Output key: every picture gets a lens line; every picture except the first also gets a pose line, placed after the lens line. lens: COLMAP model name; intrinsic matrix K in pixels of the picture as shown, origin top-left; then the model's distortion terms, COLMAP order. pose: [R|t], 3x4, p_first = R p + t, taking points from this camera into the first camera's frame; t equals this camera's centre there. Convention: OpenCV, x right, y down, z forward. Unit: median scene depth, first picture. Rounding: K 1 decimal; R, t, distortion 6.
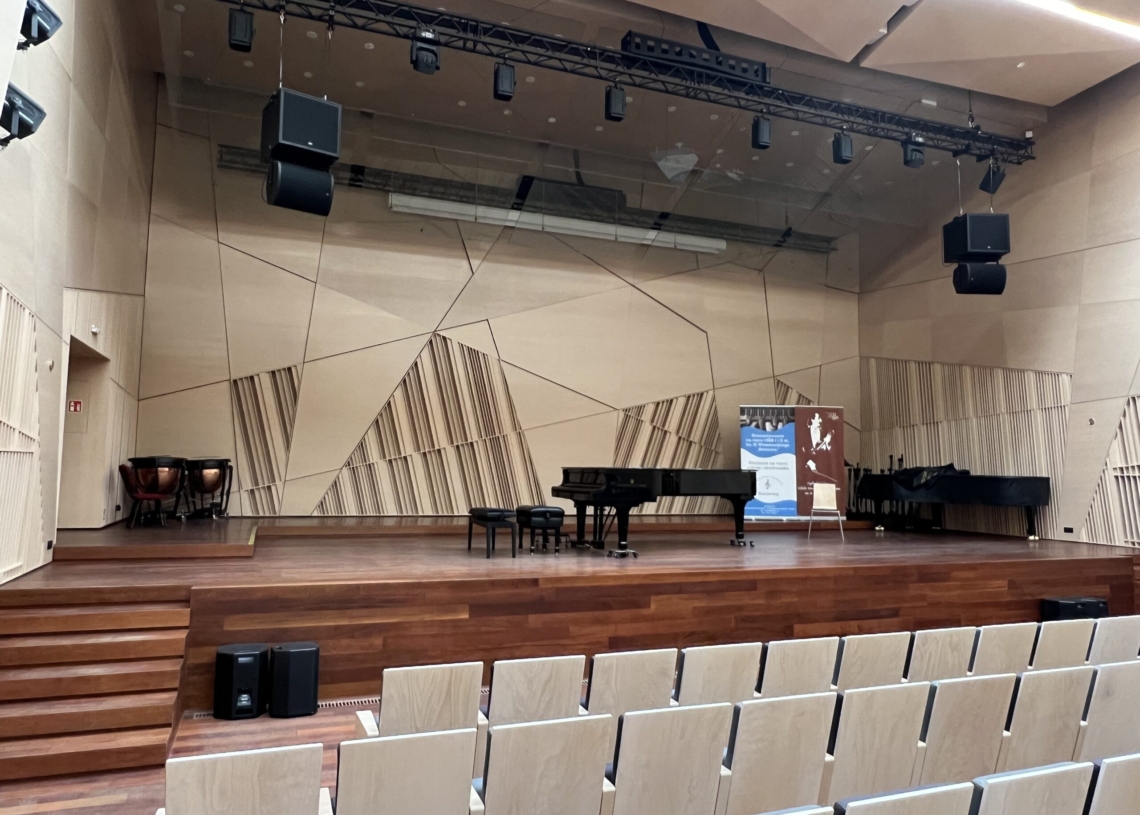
lens RADIAL K [[781.2, 0, 567.9], [0, 781.2, 424.9], [0, 0, 1]] dist [0.001482, -0.002542]
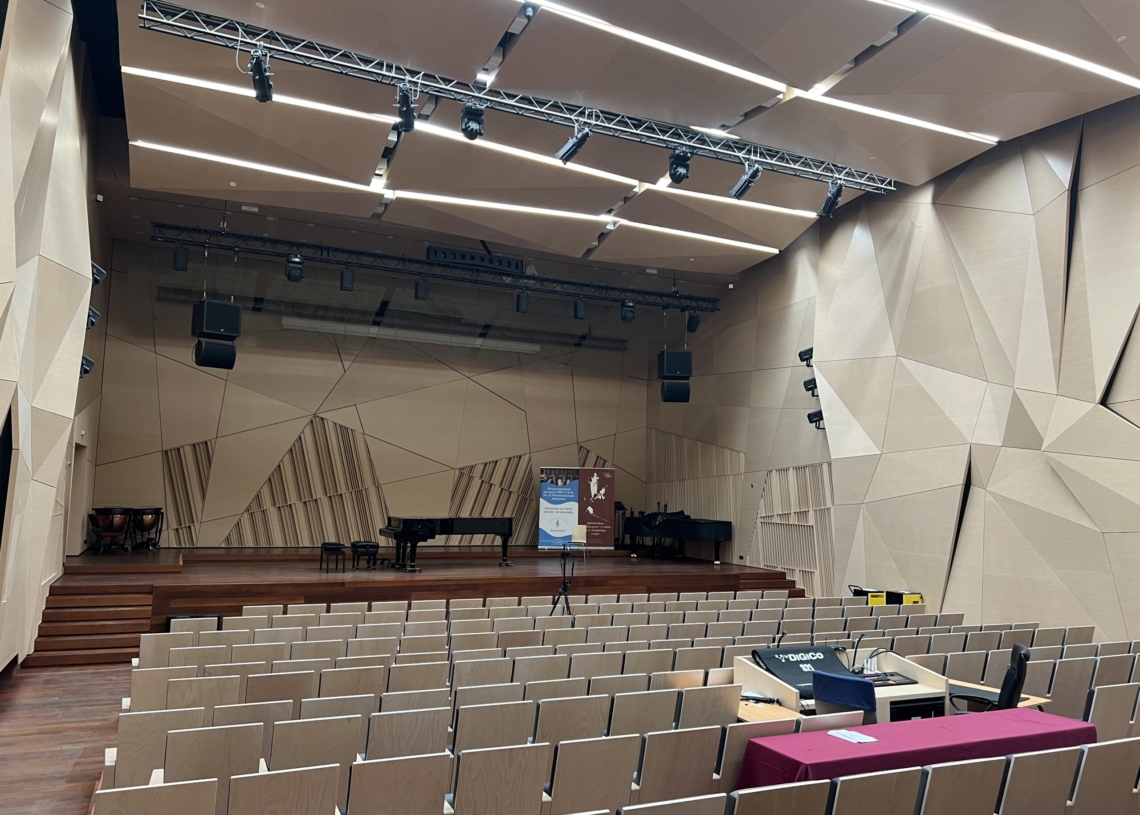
lens RADIAL K [[840.0, 0, 573.4], [0, 840.0, 428.3], [0, 0, 1]] dist [0.092515, -0.144964]
pose [[0.997422, 0.013109, 0.070558, 0.200324], [-0.011697, 0.999724, -0.020397, -0.074756], [-0.070806, 0.019519, 0.997299, -0.588864]]
